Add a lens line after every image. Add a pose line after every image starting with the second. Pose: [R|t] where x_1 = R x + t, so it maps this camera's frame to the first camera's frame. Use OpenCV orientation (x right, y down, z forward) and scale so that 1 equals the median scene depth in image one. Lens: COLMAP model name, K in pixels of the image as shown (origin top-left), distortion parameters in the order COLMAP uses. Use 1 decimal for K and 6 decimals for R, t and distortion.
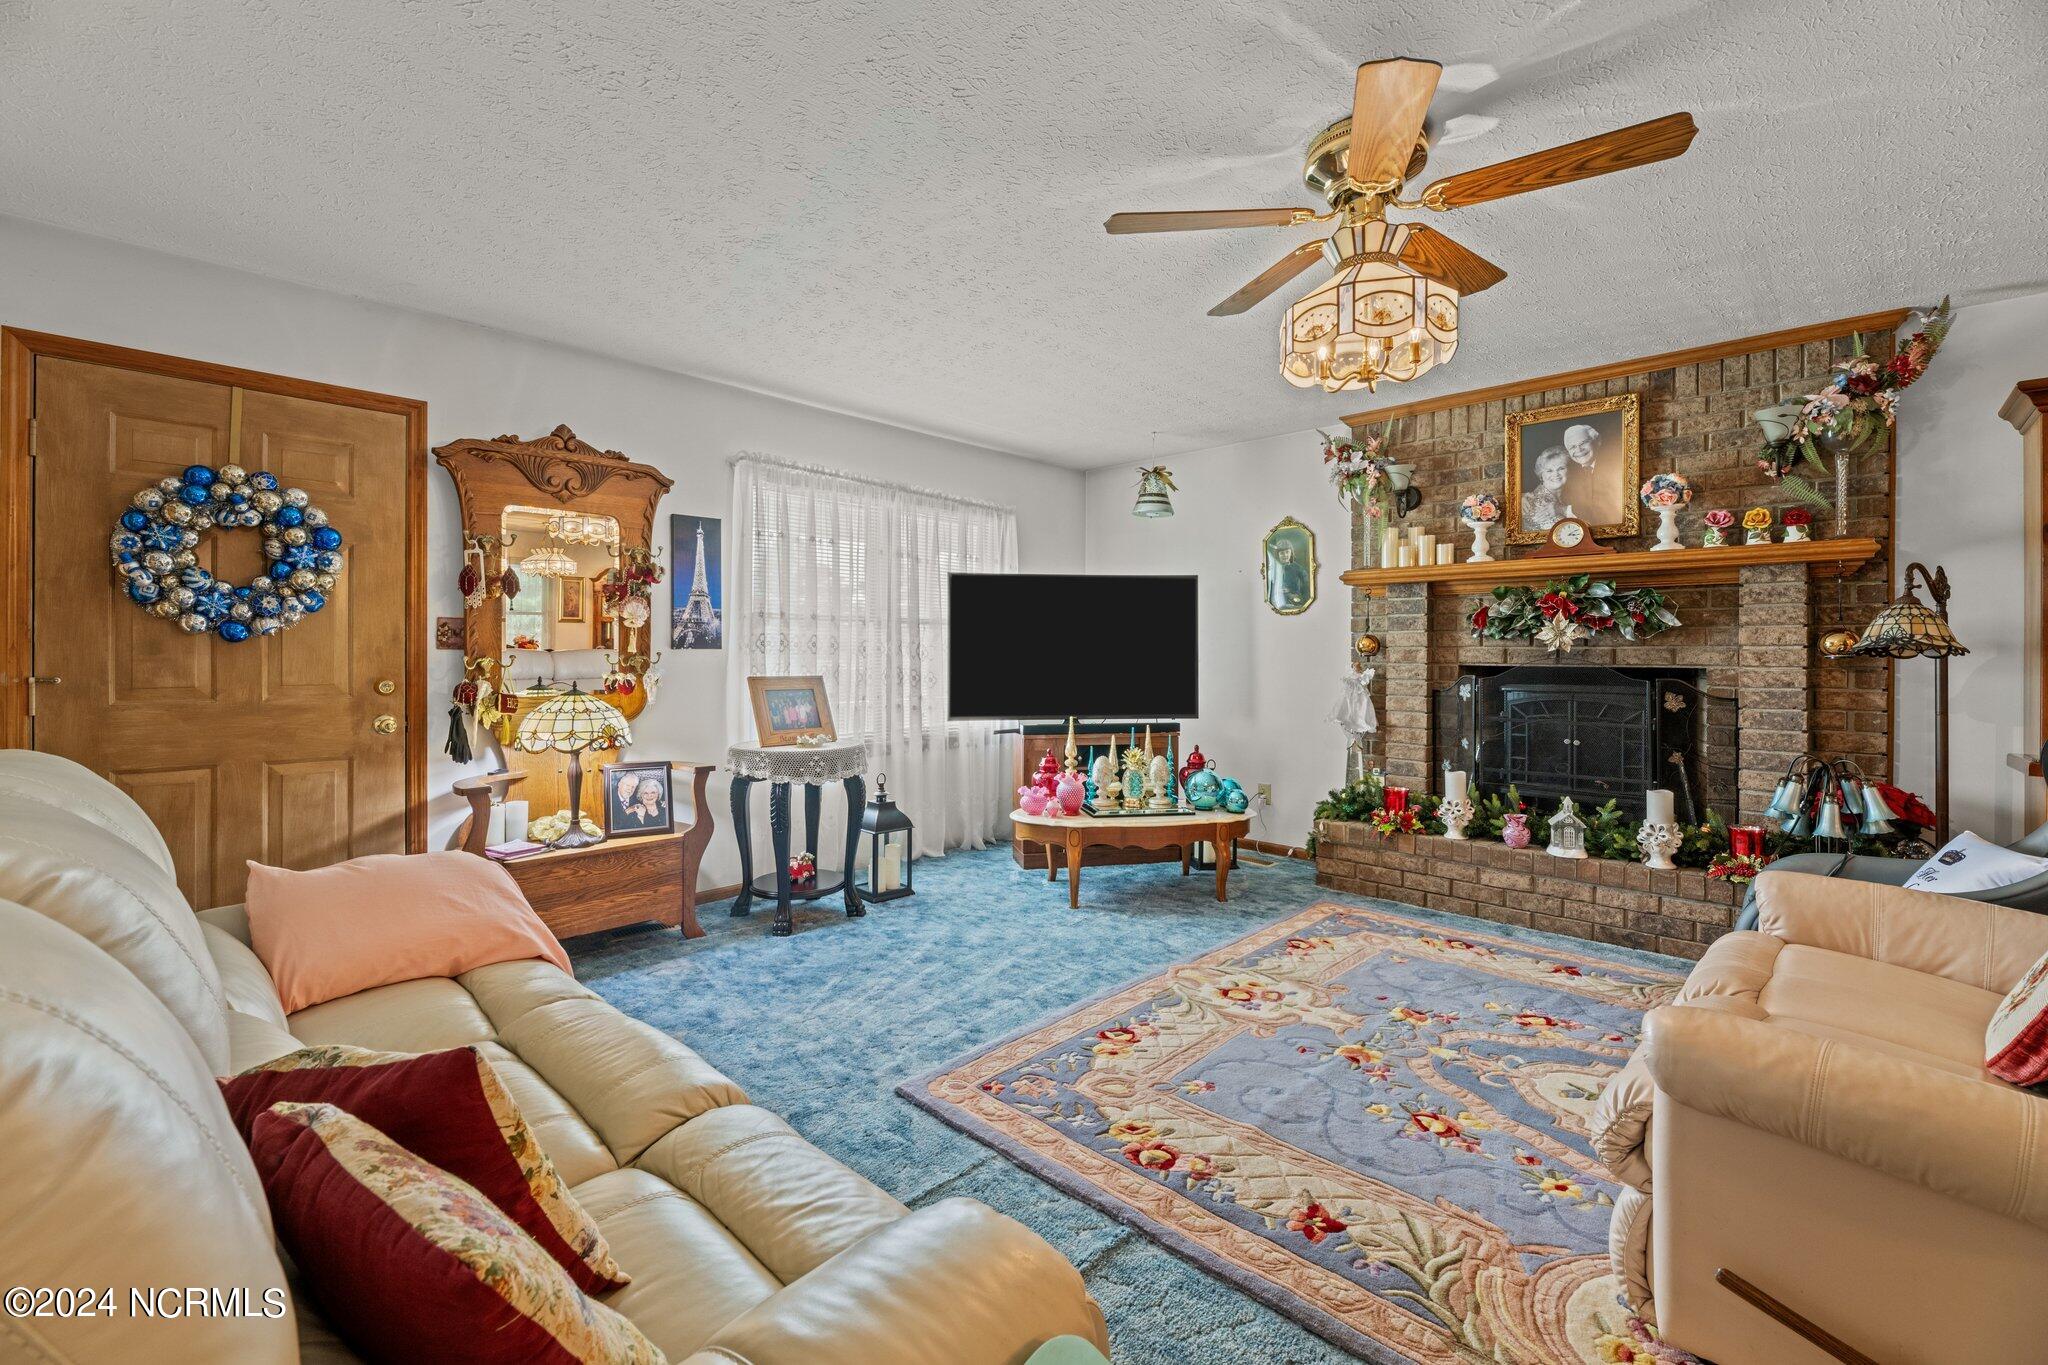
lens RADIAL K [[833.9, 0, 1023.3], [0, 833.9, 660.5], [0, 0, 1]] dist [-0.003726, -0.000712]
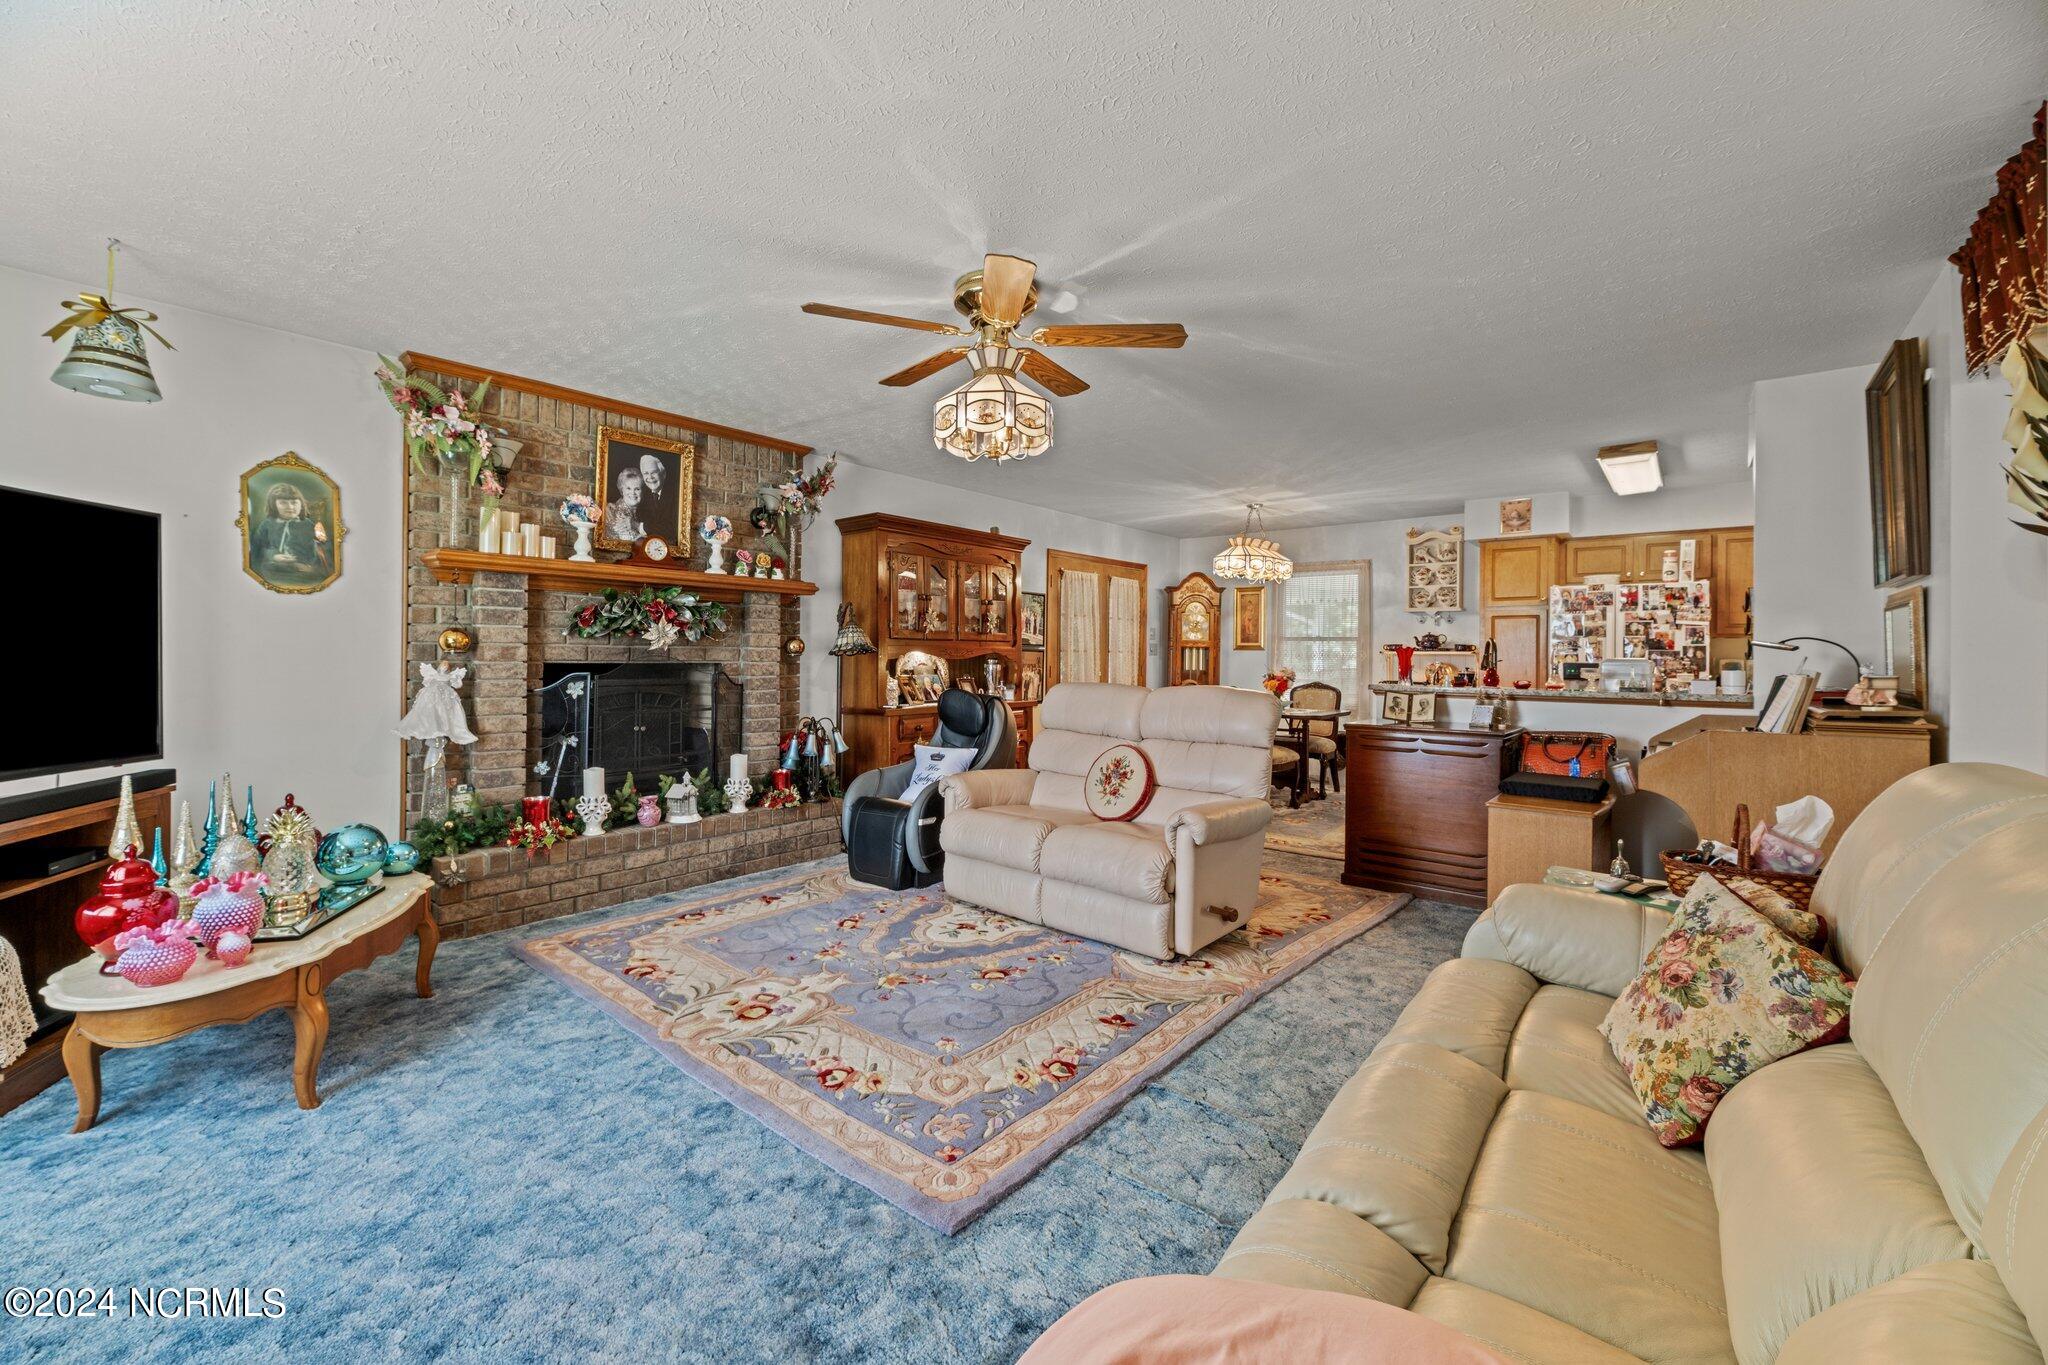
lens RADIAL K [[833.9, 0, 997.8], [0, 833.9, 653.8], [0, 0, 1]] dist [-0.003726, -0.000712]
pose [[-0.056526, -0.000409, 0.998401, -0.591752], [0.000217, 1.000000, 0.000422, -0.006388], [-0.998401, 0.000241, -0.056526, 0.652818]]
